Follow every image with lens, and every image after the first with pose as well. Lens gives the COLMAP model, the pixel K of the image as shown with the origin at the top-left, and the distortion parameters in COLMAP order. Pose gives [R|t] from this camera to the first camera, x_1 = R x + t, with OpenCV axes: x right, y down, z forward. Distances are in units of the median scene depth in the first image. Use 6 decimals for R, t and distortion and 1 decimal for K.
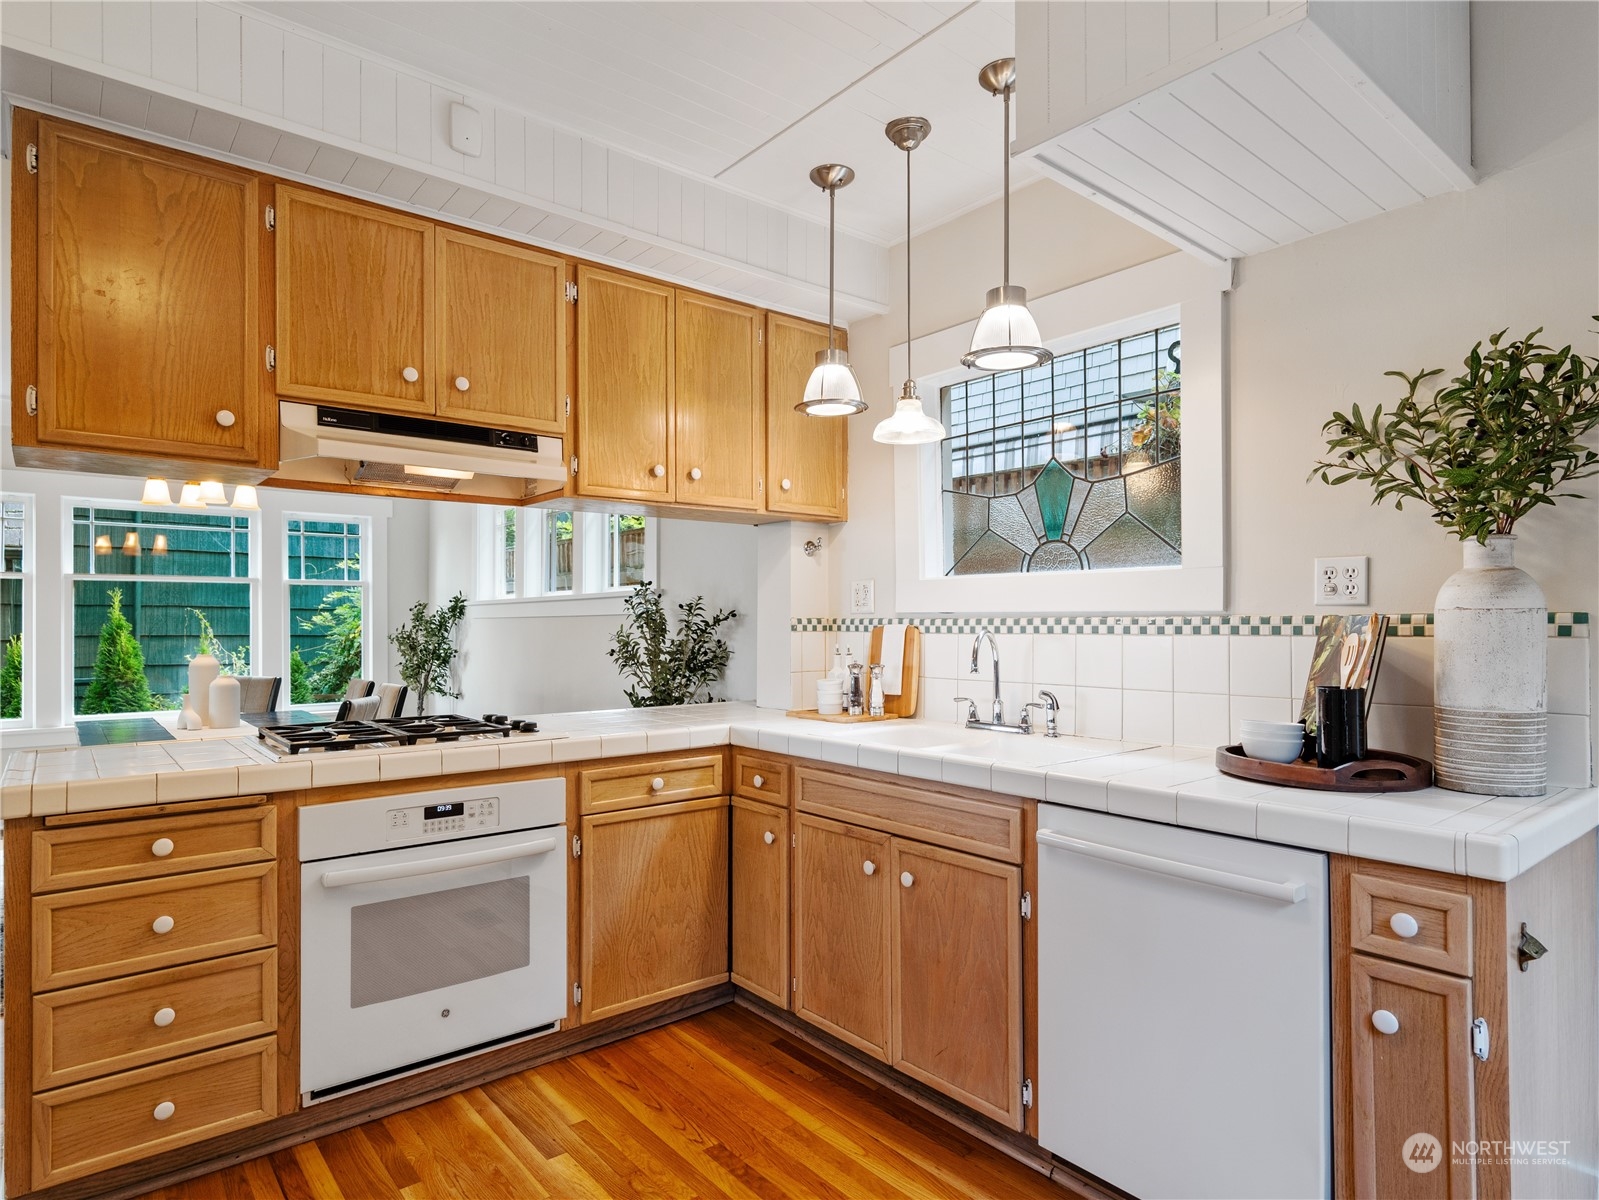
lens RADIAL K [[891.9, 0, 801.9], [0, 891.9, 620.7], [0, 0, 1]] dist [-0.004362, 0.002036]
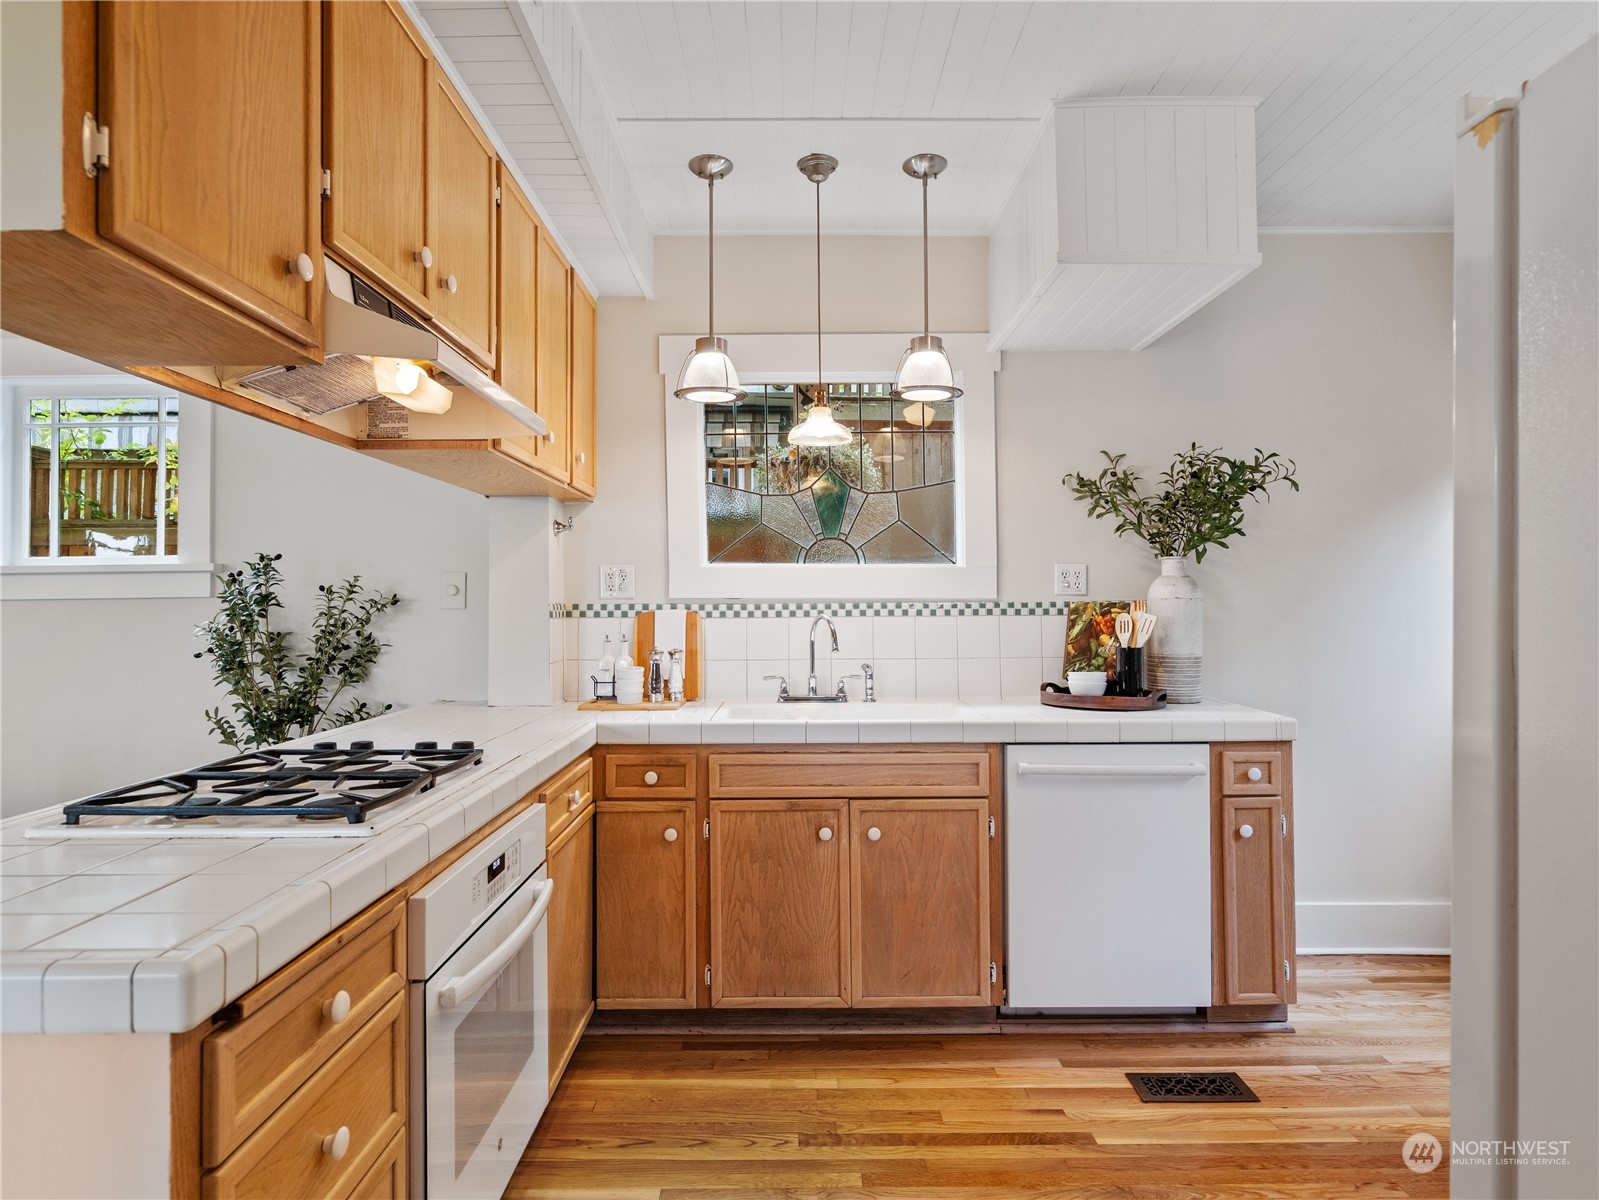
lens RADIAL K [[891.9, 0, 793.2], [0, 891.9, 593.5], [0, 0, 1]] dist [-0.004362, 0.002036]
pose [[0.644478, 0.007460, 0.764587, -0.734397], [0.002204, 0.999930, -0.011614, -0.002688], [-0.764620, 0.009170, 0.644416, 0.308730]]
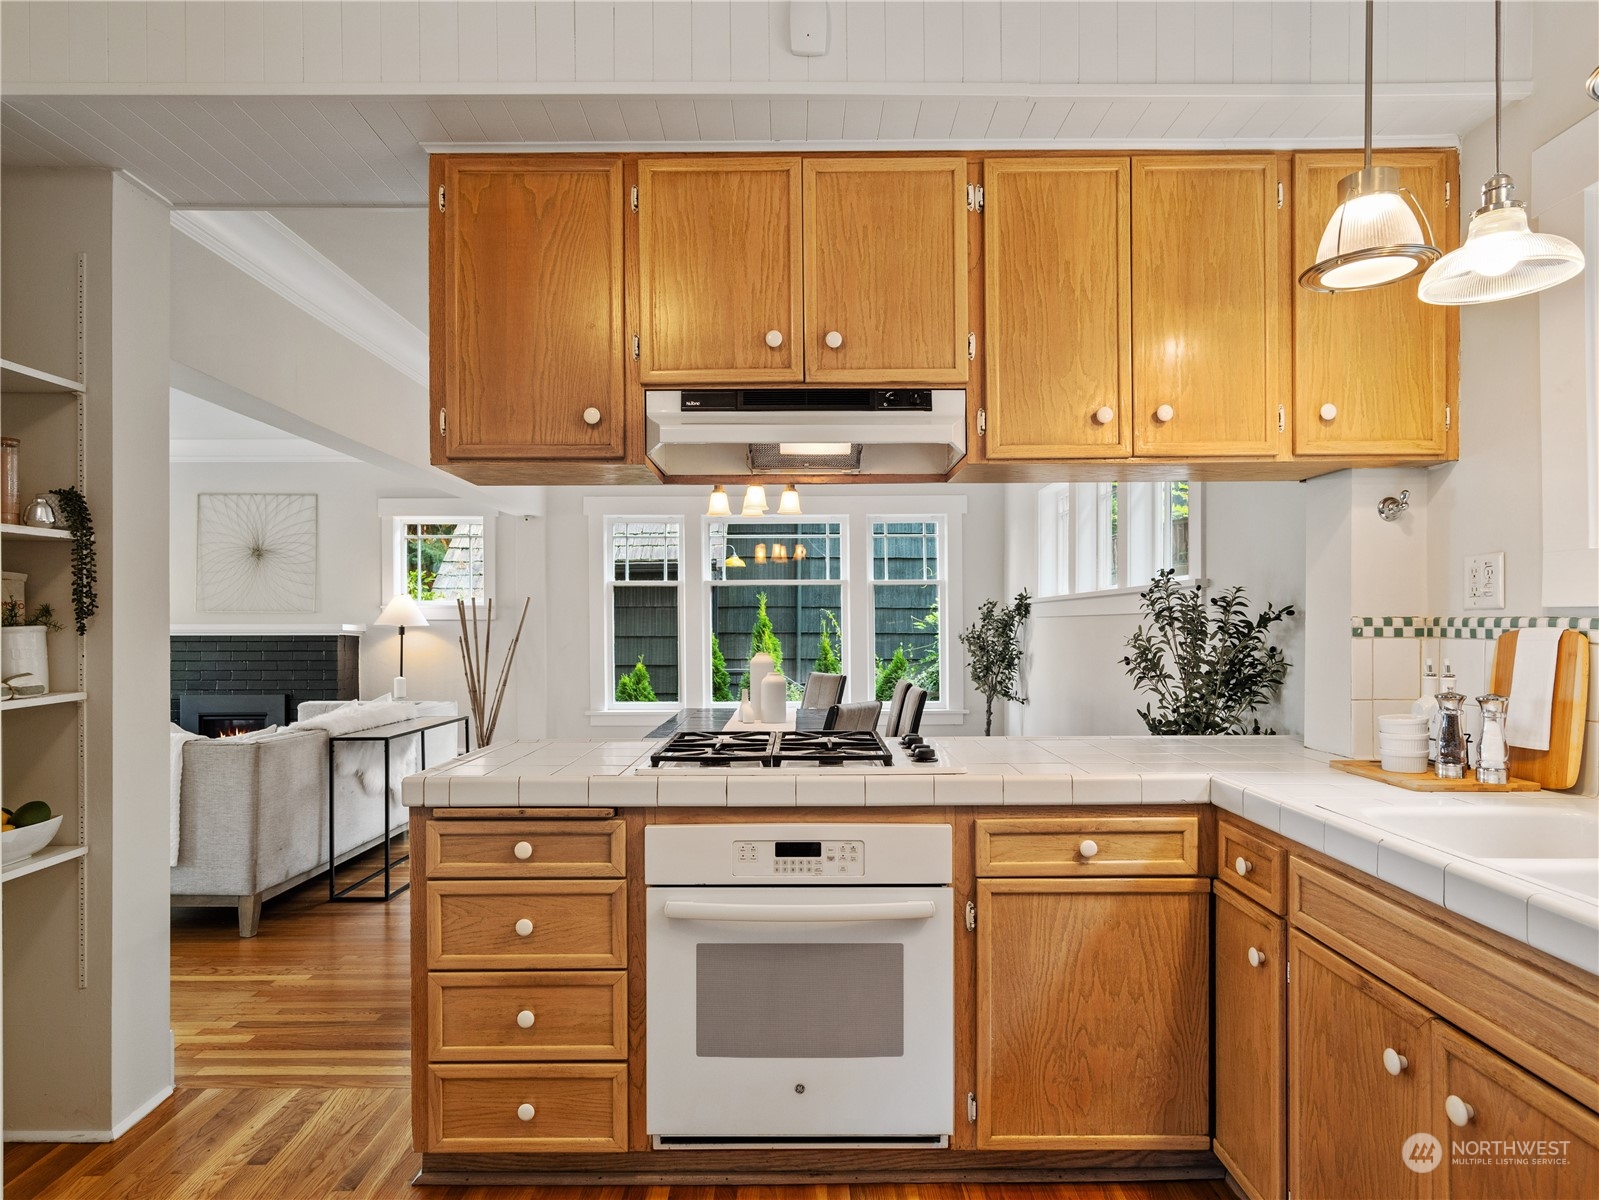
lens RADIAL K [[937.1, 0, 814.0], [0, 937.1, 626.8], [0, 0, 1]] dist [-0.004250, 0.003431]
pose [[0.778054, 0.002071, -0.628194, 0.151725], [0.003832, 0.999960, 0.008043, -0.003718], [0.628186, -0.008665, 0.778015, 0.293210]]
